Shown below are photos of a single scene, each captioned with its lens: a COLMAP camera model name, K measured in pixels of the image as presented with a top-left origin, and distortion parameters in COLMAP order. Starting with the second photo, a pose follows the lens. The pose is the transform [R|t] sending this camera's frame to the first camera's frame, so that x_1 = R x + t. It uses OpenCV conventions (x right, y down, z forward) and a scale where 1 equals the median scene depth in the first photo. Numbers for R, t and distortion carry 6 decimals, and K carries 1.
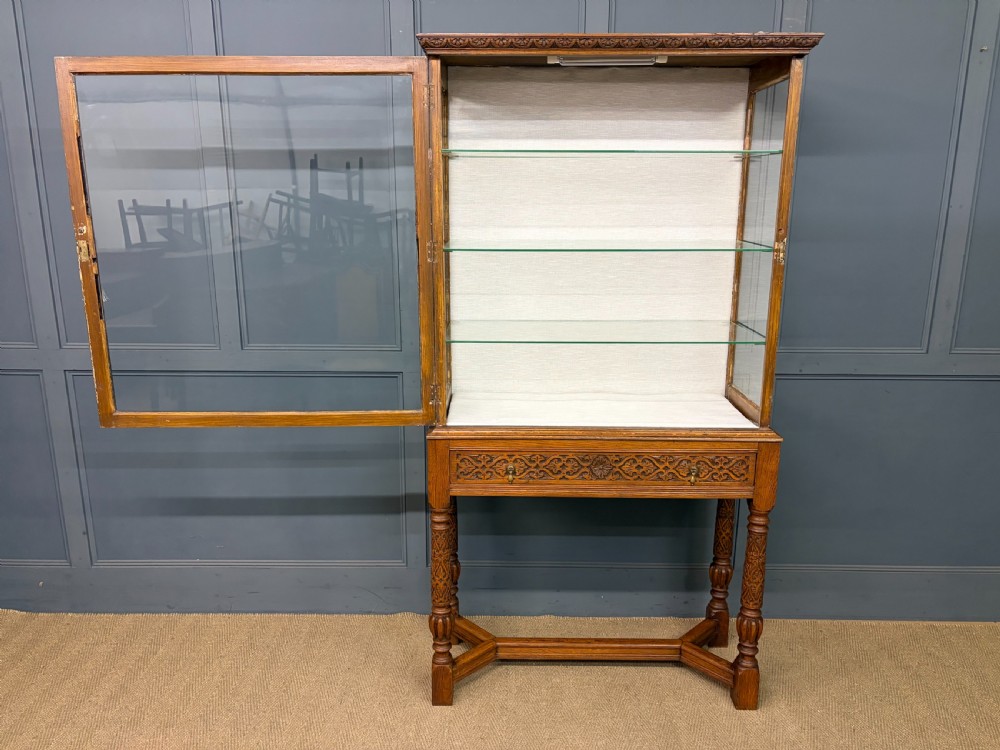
lens RADIAL K [[759.0, 0, 492.4], [0, 759.0, 373.1], [0, 0, 1]] dist [0.052986, -0.076551]
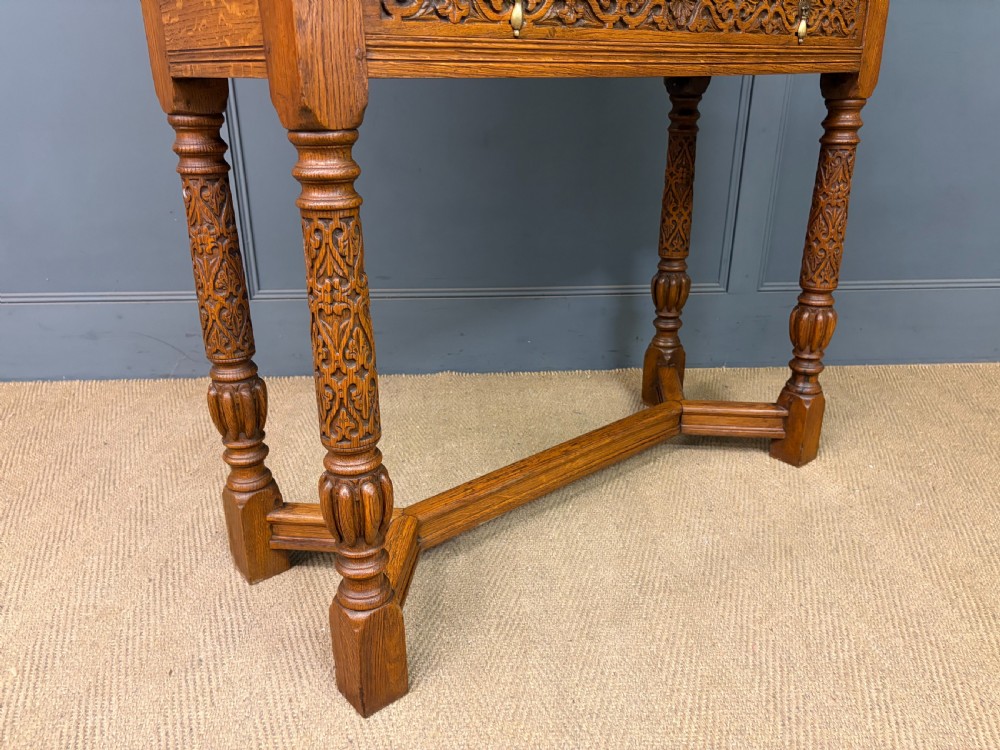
lens RADIAL K [[759.0, 0, 497.5], [0, 759.0, 371.1], [0, 0, 1]] dist [0.052986, -0.076551]
pose [[0.761030, -0.241960, 0.601904, -0.228856], [0.156745, 0.968932, 0.191318, 0.225367], [-0.629495, -0.051253, 0.775313, 0.731132]]
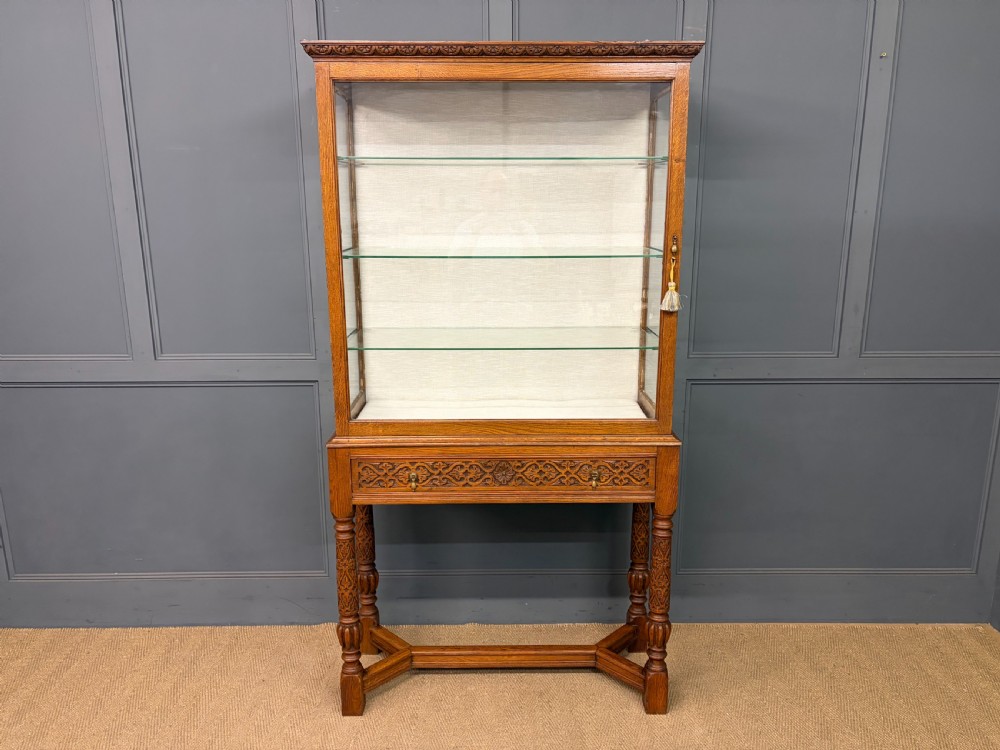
lens RADIAL K [[759.0, 0, 502.6], [0, 759.0, 376.8], [0, 0, 1]] dist [0.052986, -0.076551]
pose [[0.999733, -0.009610, 0.021034, 0.121457], [0.009805, 0.999910, -0.009181, 0.005785], [-0.020944, 0.009385, 0.999737, -0.001613]]
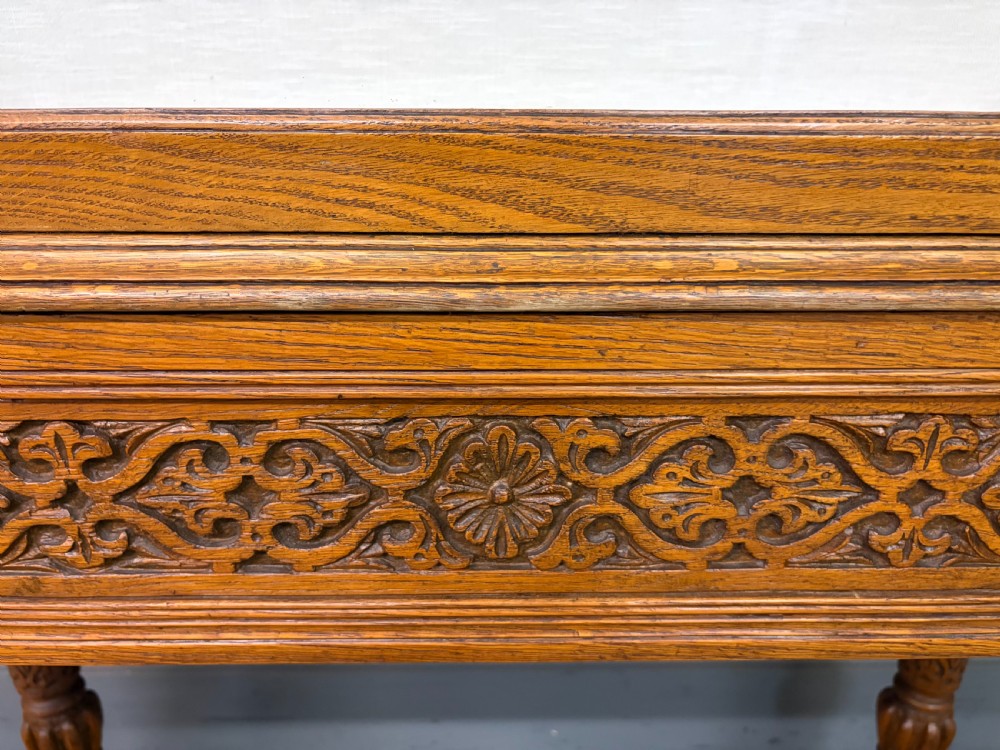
lens RADIAL K [[759.0, 0, 494.7], [0, 759.0, 374.9], [0, 0, 1]] dist [0.052986, -0.076551]
pose [[0.999626, -0.010389, 0.025314, 0.138299], [0.006003, 0.985848, 0.167533, 0.074743], [-0.026696, -0.167318, 0.985541, 0.851129]]
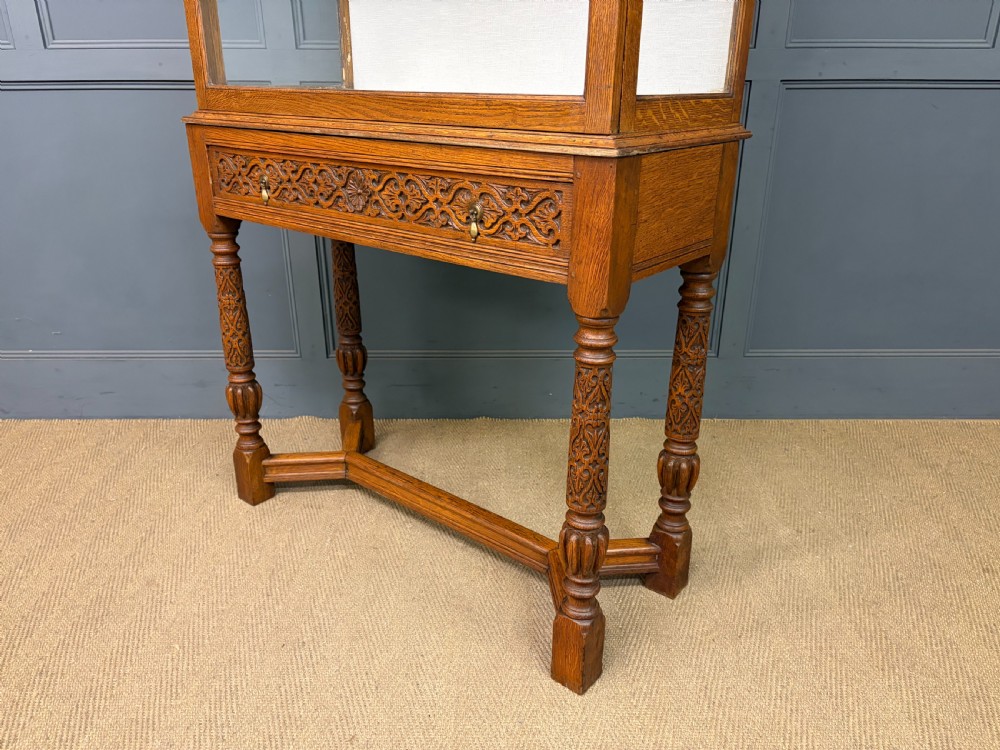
lens RADIAL K [[759.0, 0, 496.8], [0, 759.0, 377.0], [0, 0, 1]] dist [0.052986, -0.076551]
pose [[0.782272, 0.230806, -0.578601, 0.597672], [-0.144357, 0.970710, 0.192048, 0.134682], [0.605980, -0.066709, 0.792678, 0.588243]]
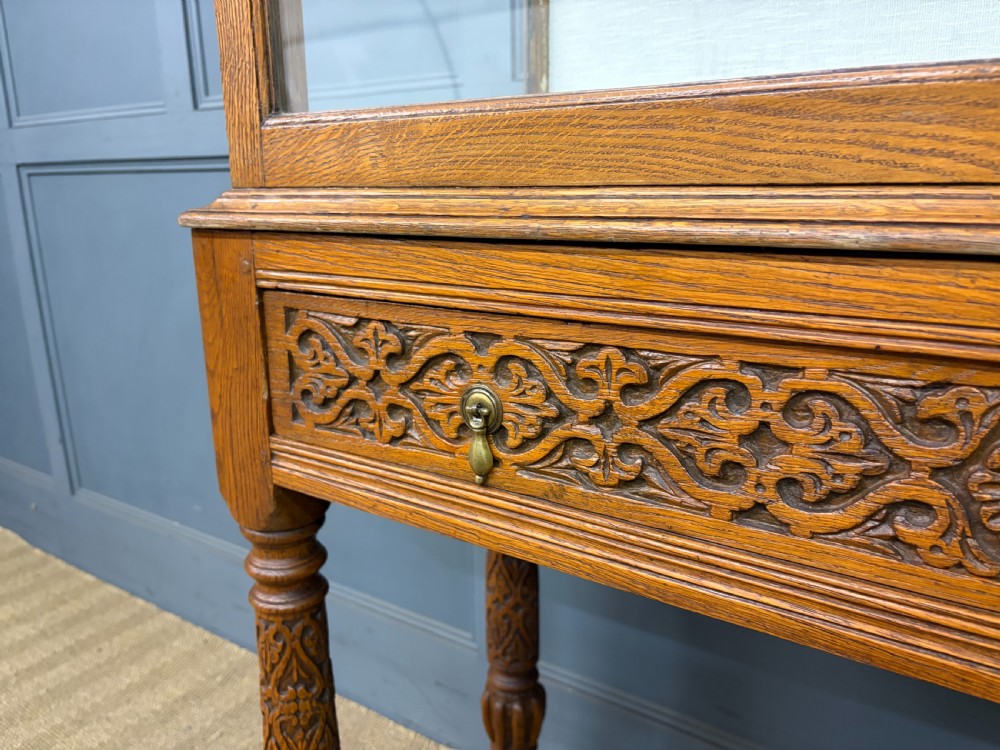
lens RADIAL K [[770.3, 0, 500.5], [0, 770.3, 381.7], [0, 0, 1]] dist [0.026454, -0.050292]
pose [[0.834922, 0.124995, -0.535987, 0.131788], [-0.114001, 0.992025, 0.053764, 0.108469], [0.538433, 0.016215, 0.842513, 0.836223]]
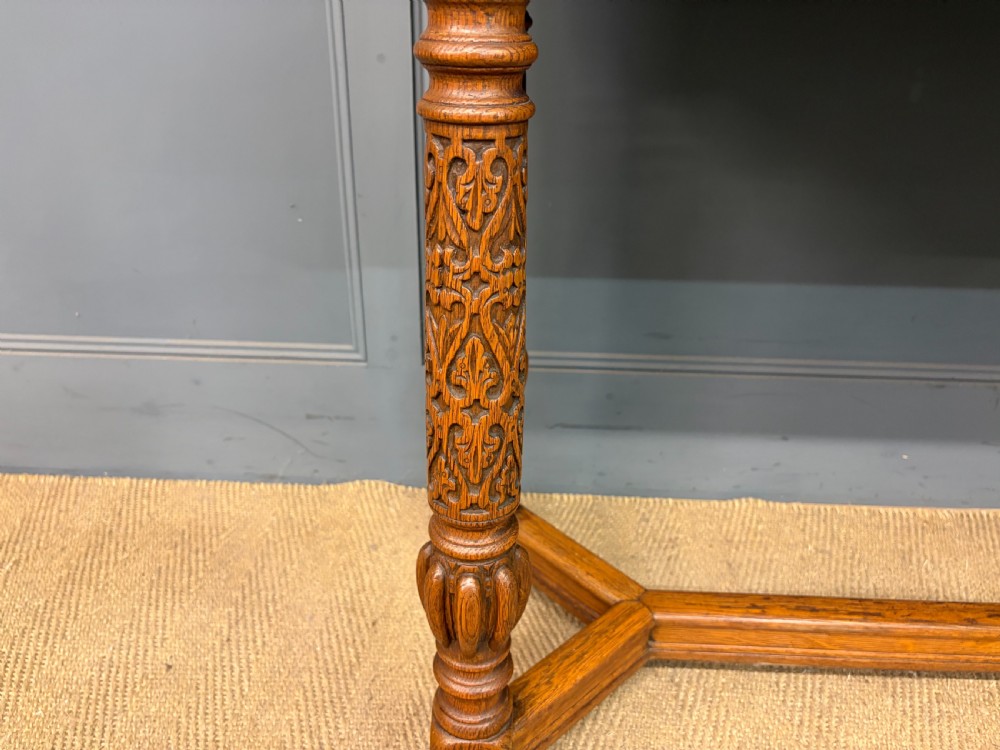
lens RADIAL K [[759.0, 0, 490.6], [0, 759.0, 381.1], [0, 0, 1]] dist [0.052986, -0.076551]
pose [[0.999641, 0.023208, -0.013401, -0.063363], [-0.019284, 0.970166, 0.241675, 0.225213], [0.018610, -0.241330, 0.970265, 0.840682]]
